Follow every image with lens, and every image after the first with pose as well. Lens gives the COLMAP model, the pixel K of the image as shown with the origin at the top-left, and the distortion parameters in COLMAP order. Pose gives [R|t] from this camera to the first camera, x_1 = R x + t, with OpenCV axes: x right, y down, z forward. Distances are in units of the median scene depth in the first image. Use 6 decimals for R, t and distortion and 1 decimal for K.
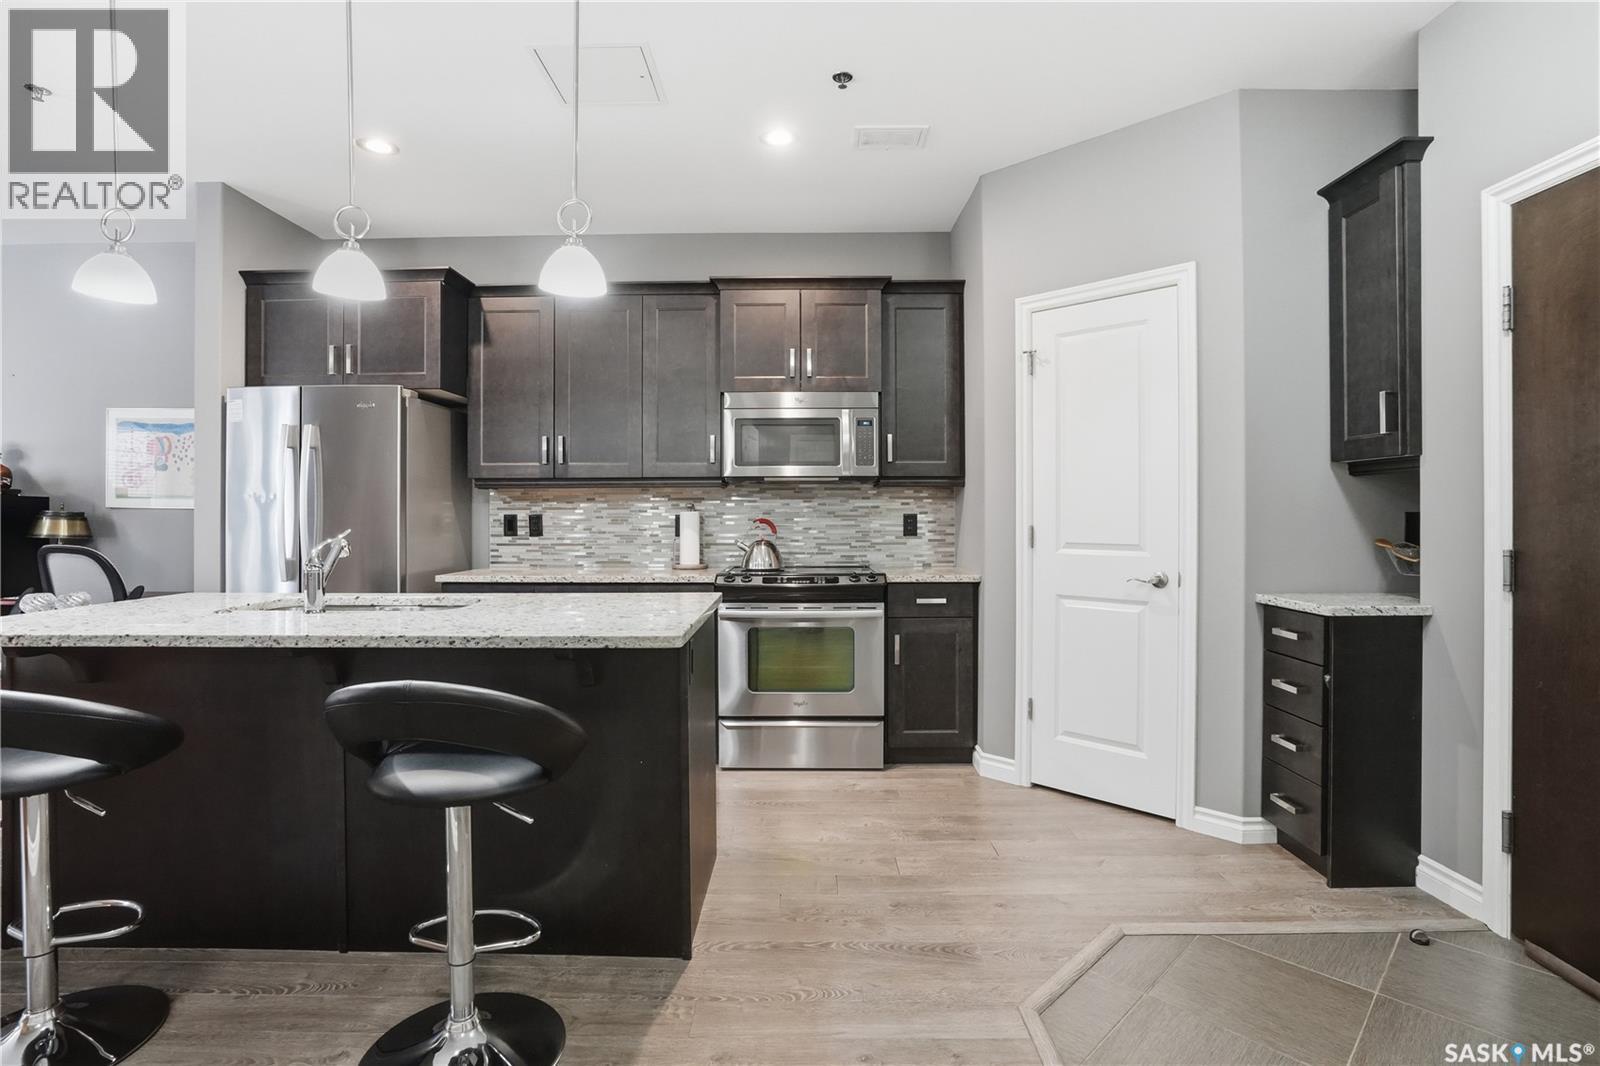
lens RADIAL K [[780.0, 0, 797.8], [0, 780.0, 514.0], [0, 0, 1]] dist [-0.040325, 0.000810]
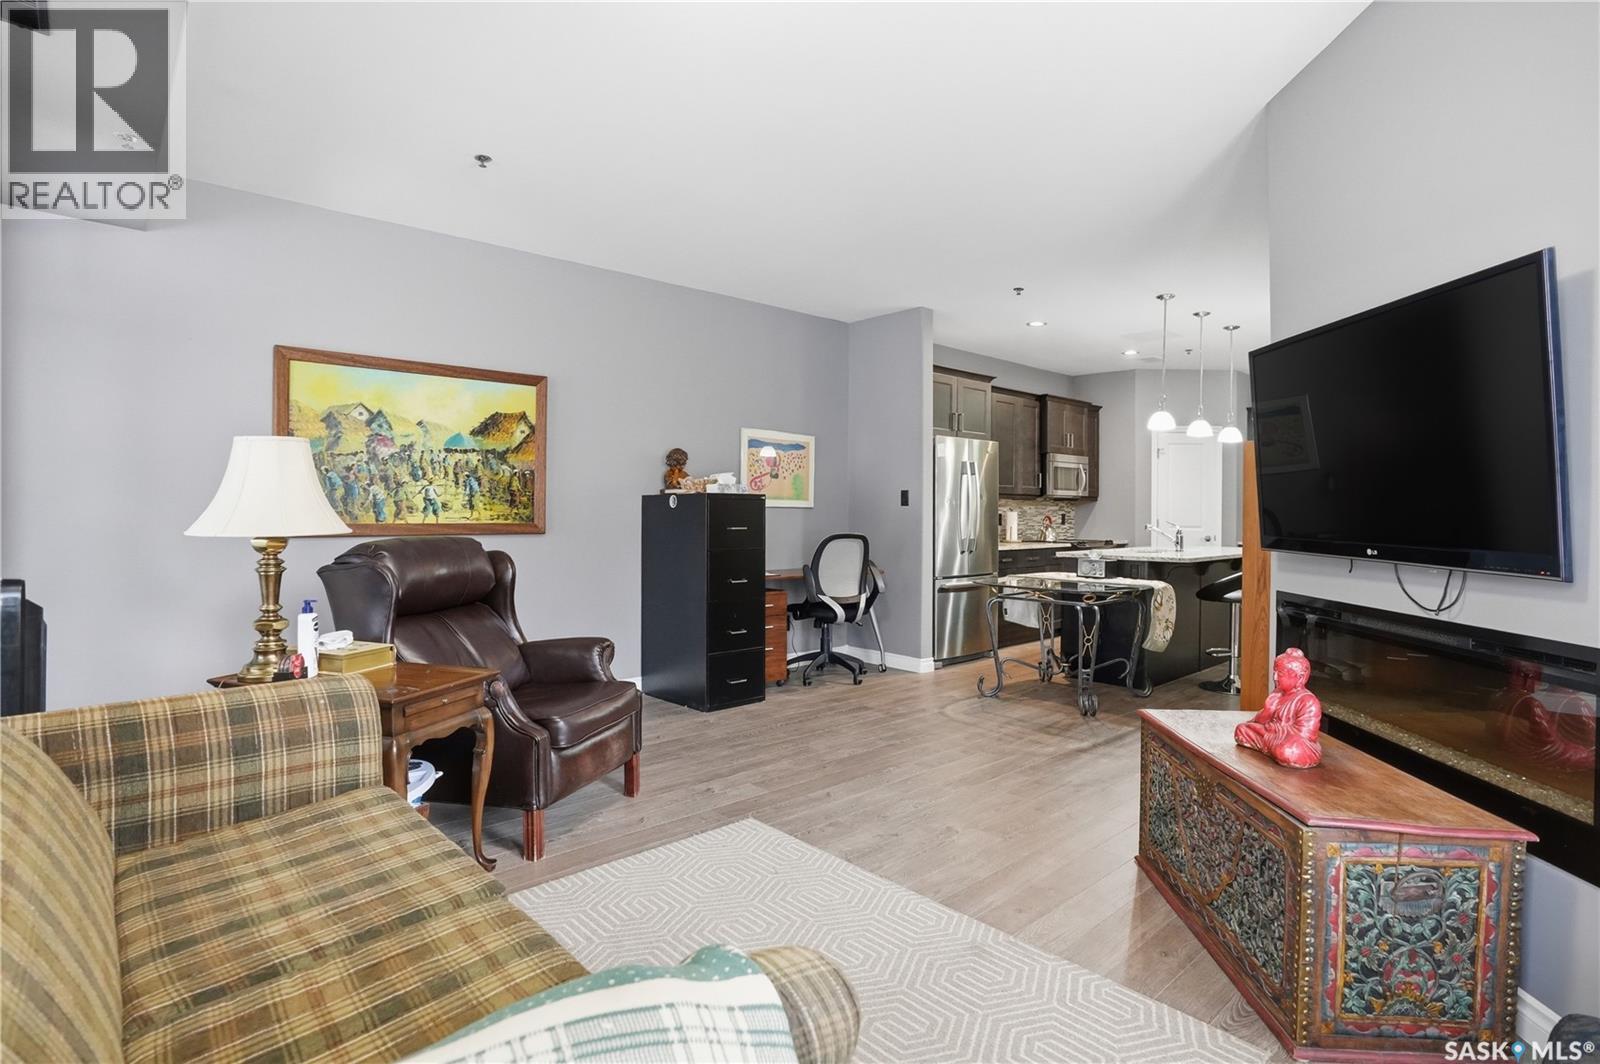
lens RADIAL K [[787.8, 0, 808.4], [0, 787.8, 525.1], [0, 0, 1]] dist [-0.065992, 0.040415]
pose [[0.737936, -0.004563, 0.674855, -1.926071], [-0.005202, 0.999909, 0.012449, 0.008388], [-0.674851, -0.012698, 0.737845, -0.072465]]
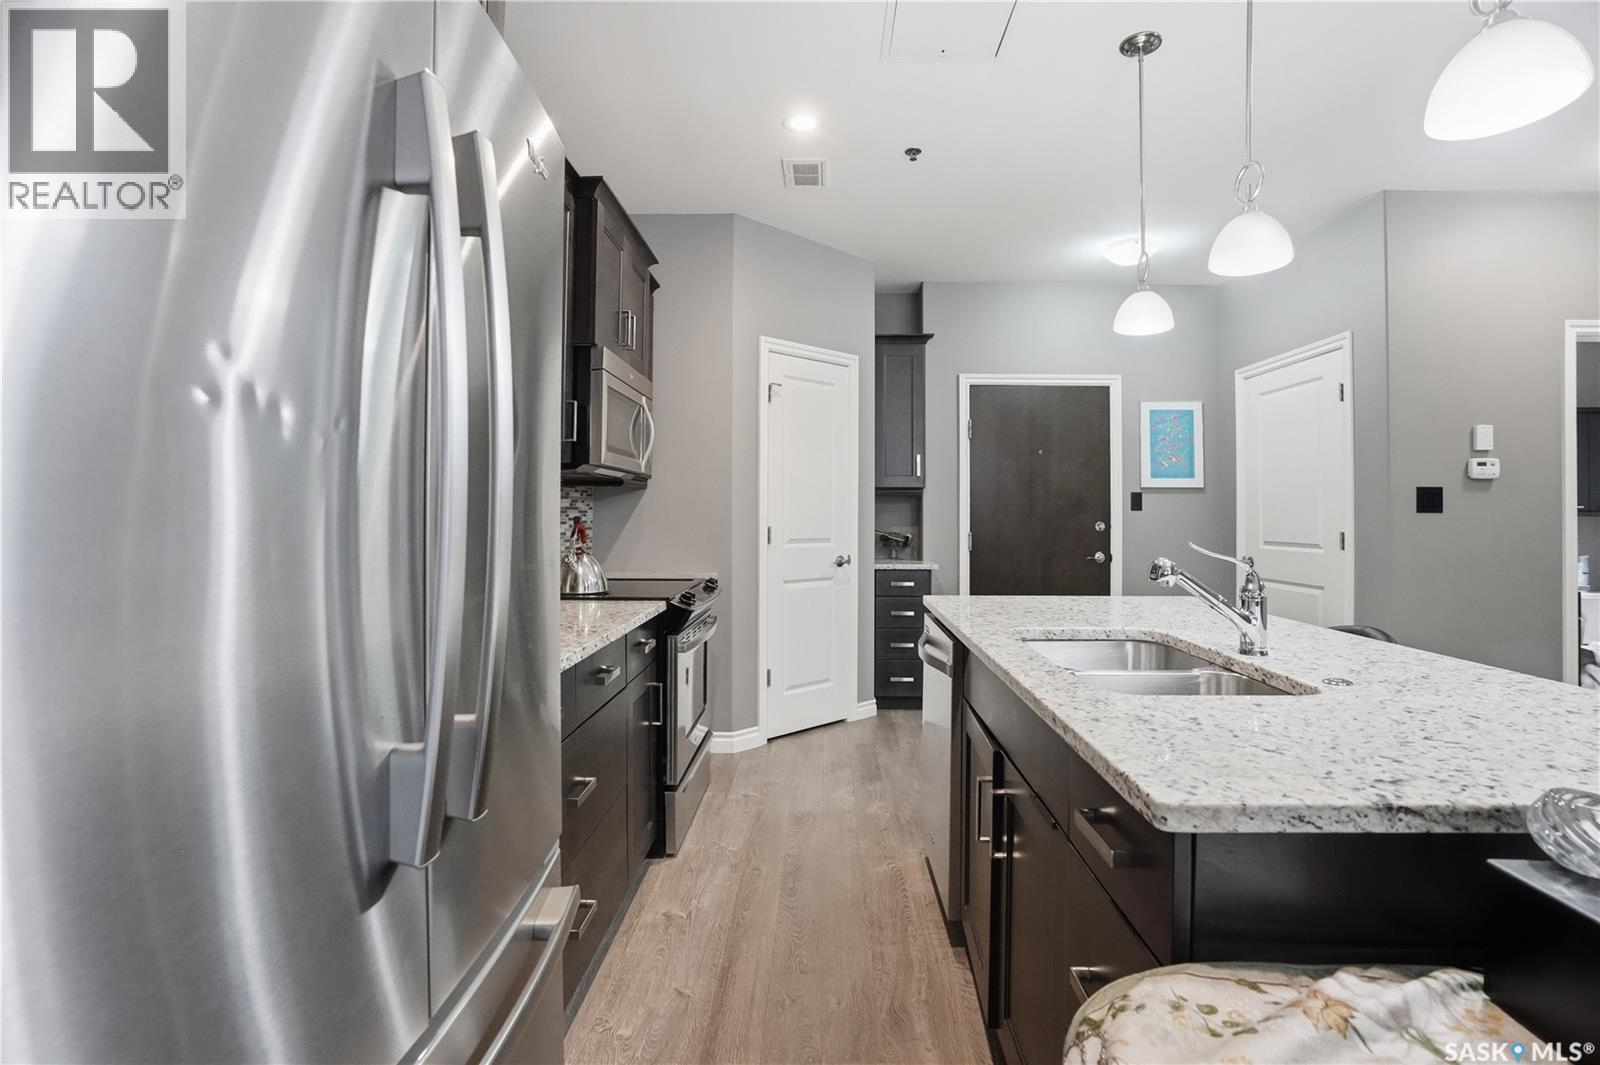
lens RADIAL K [[764.3, 0, 800.5], [0, 764.3, 503.4], [0, 0, 1]] dist [-0.036221, 0.000375]
pose [[0.031497, 0.014933, 0.999392, -0.781290], [-0.003168, 0.999885, -0.014841, -0.003213], [-0.999499, -0.002698, 0.031540, 0.798819]]
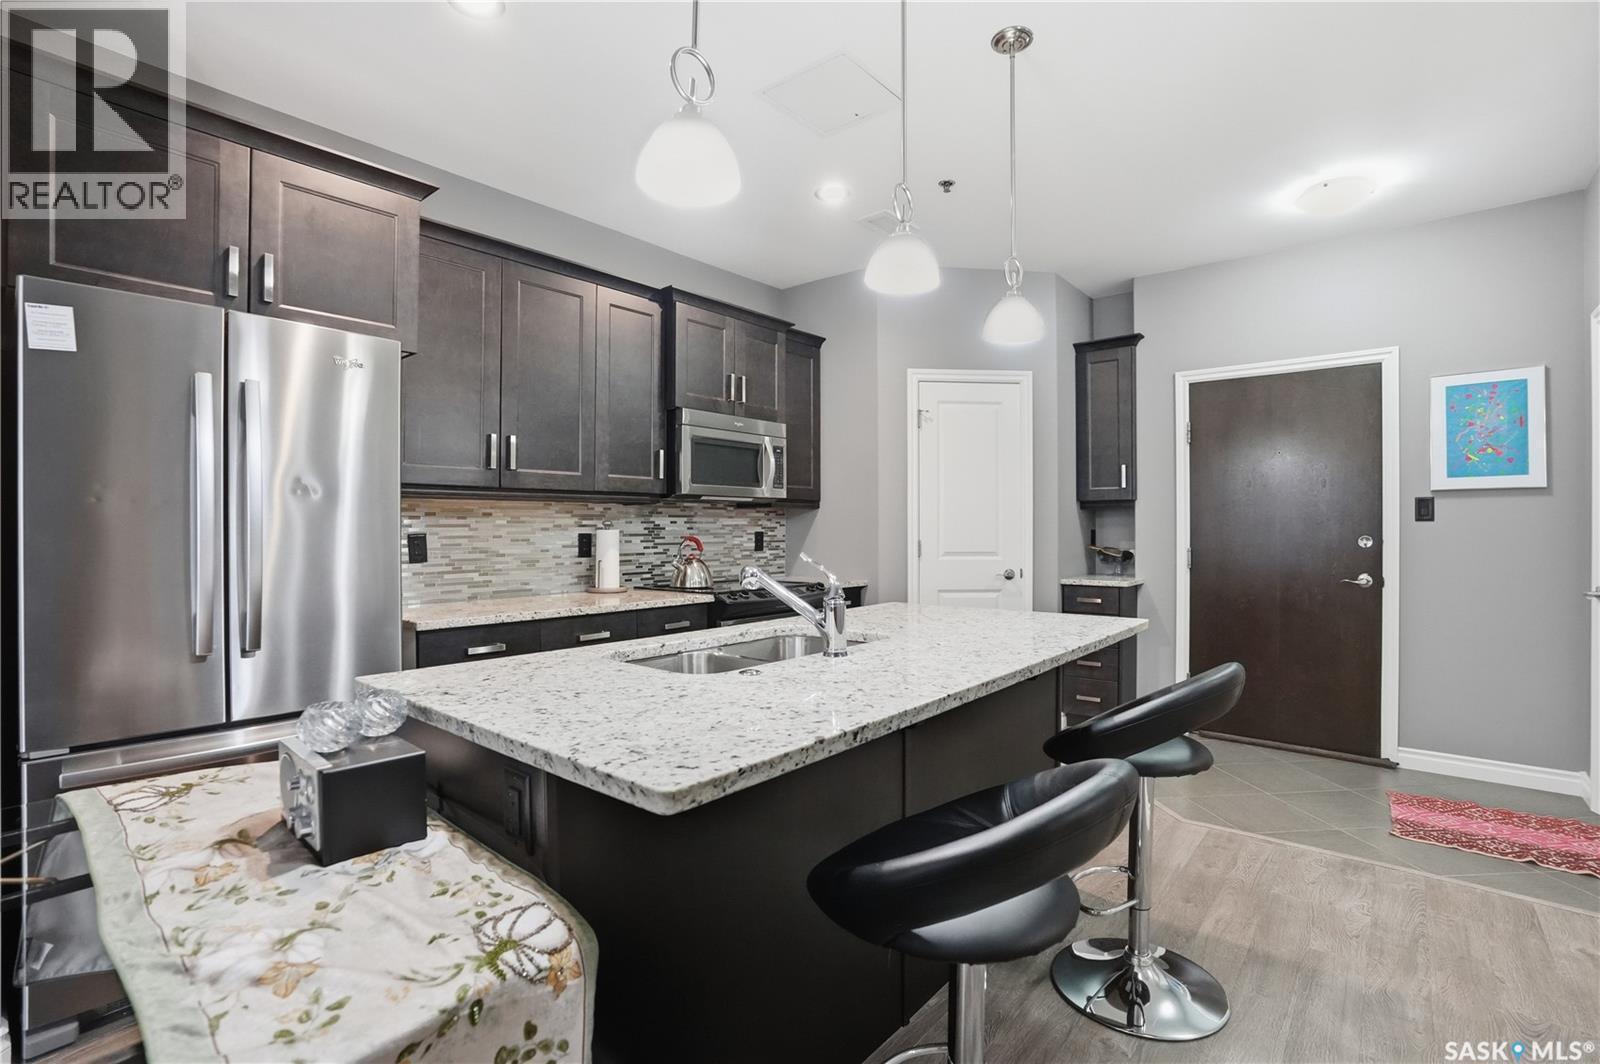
lens RADIAL K [[742.1, 0, 800.0], [0, 742.1, 532.0], [0, 0, 1]] dist [-0.059096, 0.027099]
pose [[0.640763, -0.003016, 0.767733, -0.711502], [0.002284, 0.999995, 0.002022, -0.001665], [-0.767736, 0.000458, 0.640767, 0.295370]]
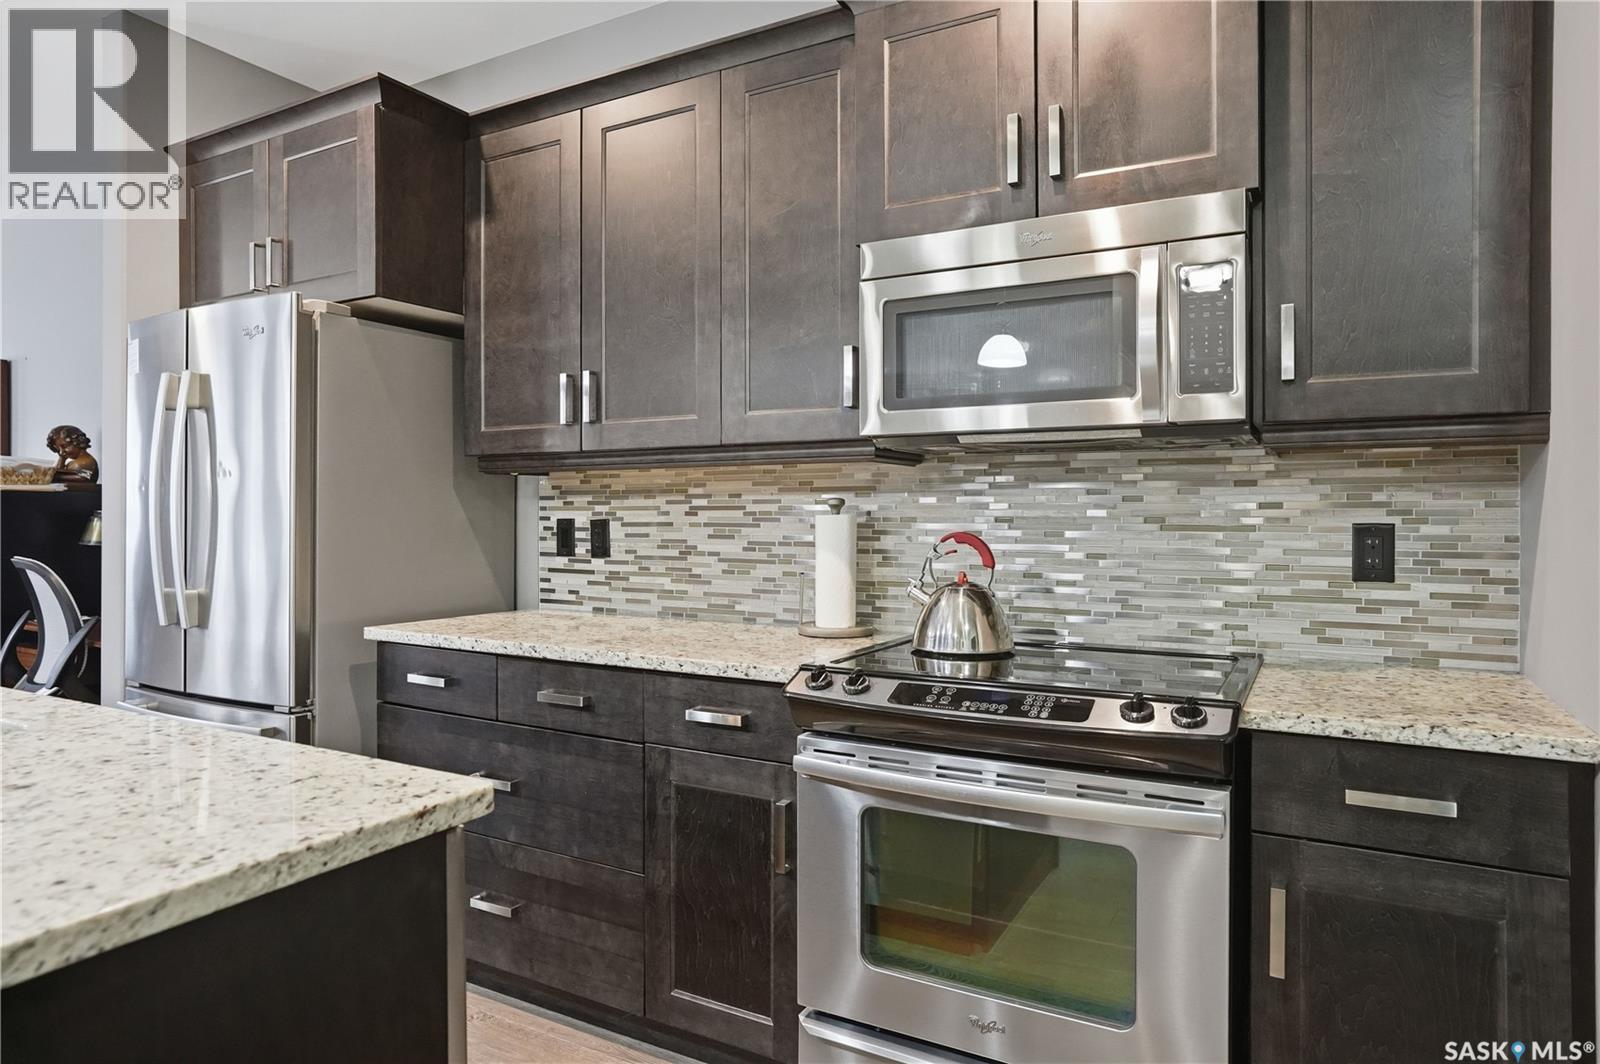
lens RADIAL K [[954.6, 0, 802.9], [0, 954.6, 513.1], [0, 0, 1]] dist [-0.049093, 0.049055]
pose [[0.877072, 0.003418, -0.480347, 0.134404], [-0.003883, 0.999992, 0.000027, -0.004340], [0.480344, 0.001842, 0.877078, 0.517188]]
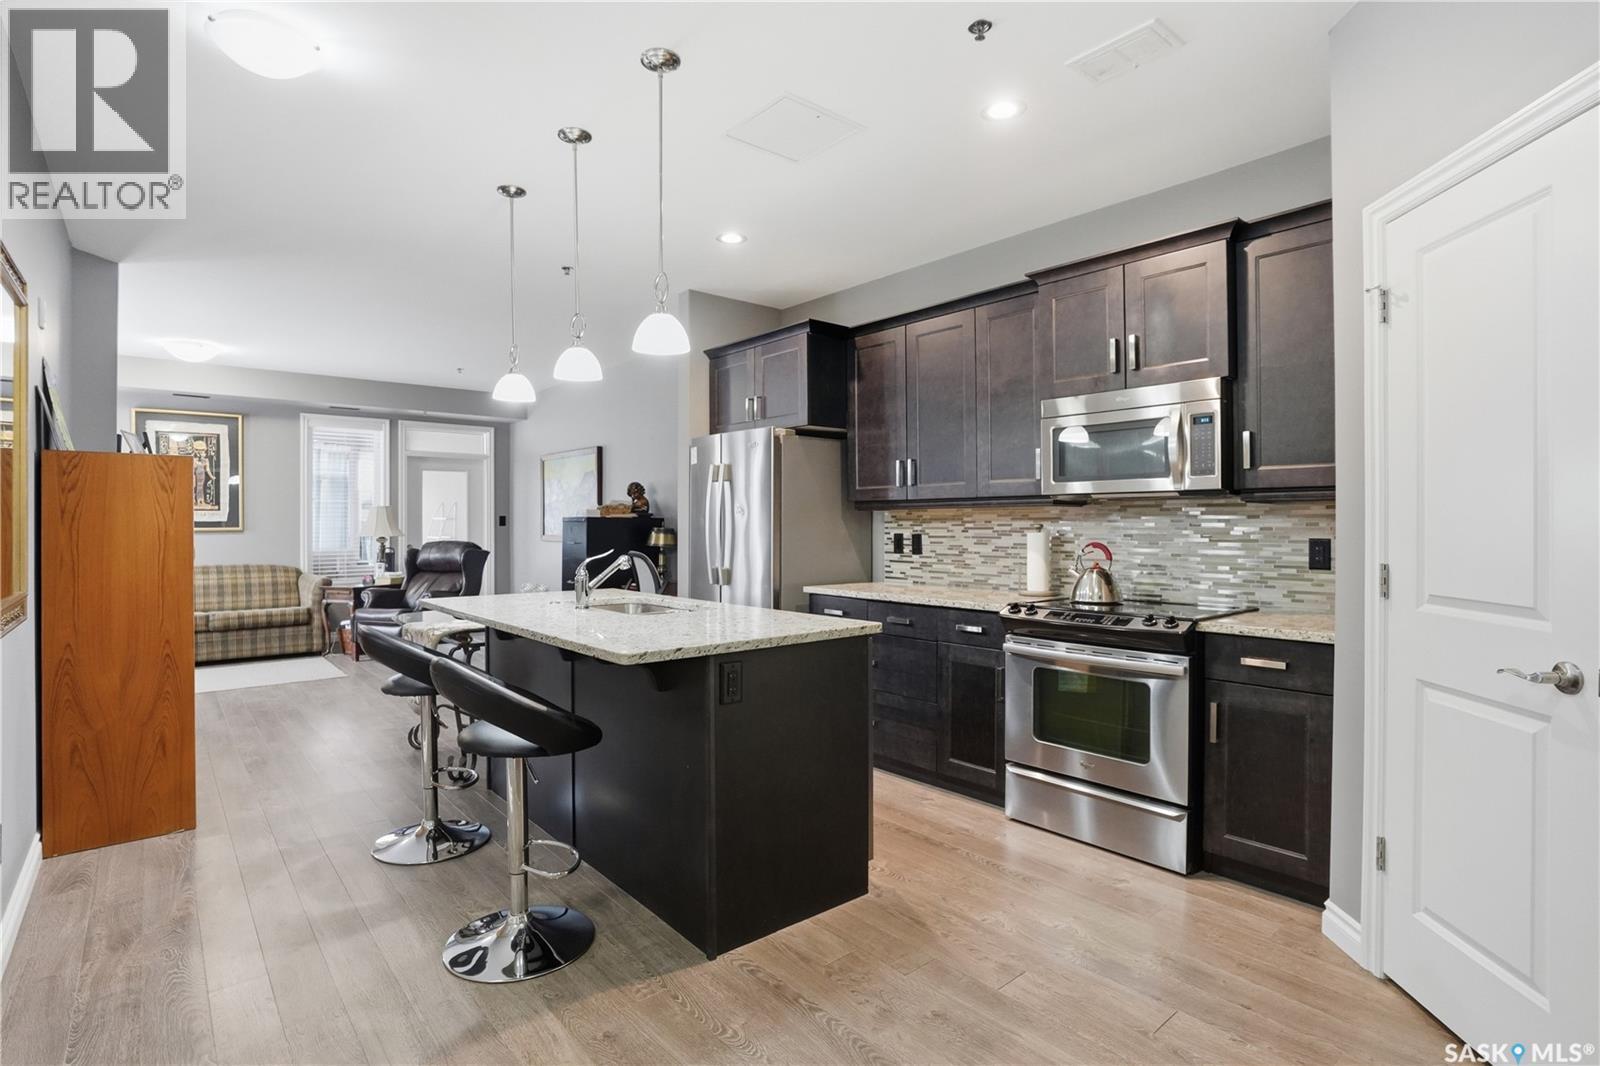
lens RADIAL K [[787.8, 0, 808.4], [0, 787.8, 526.1], [0, 0, 1]] dist [-0.065992, 0.040415]
pose [[0.660504, 0.004045, -0.750811, 0.401886], [-0.001217, 0.999990, 0.004317, -0.015370], [0.750821, -0.001937, 0.660503, 0.209146]]
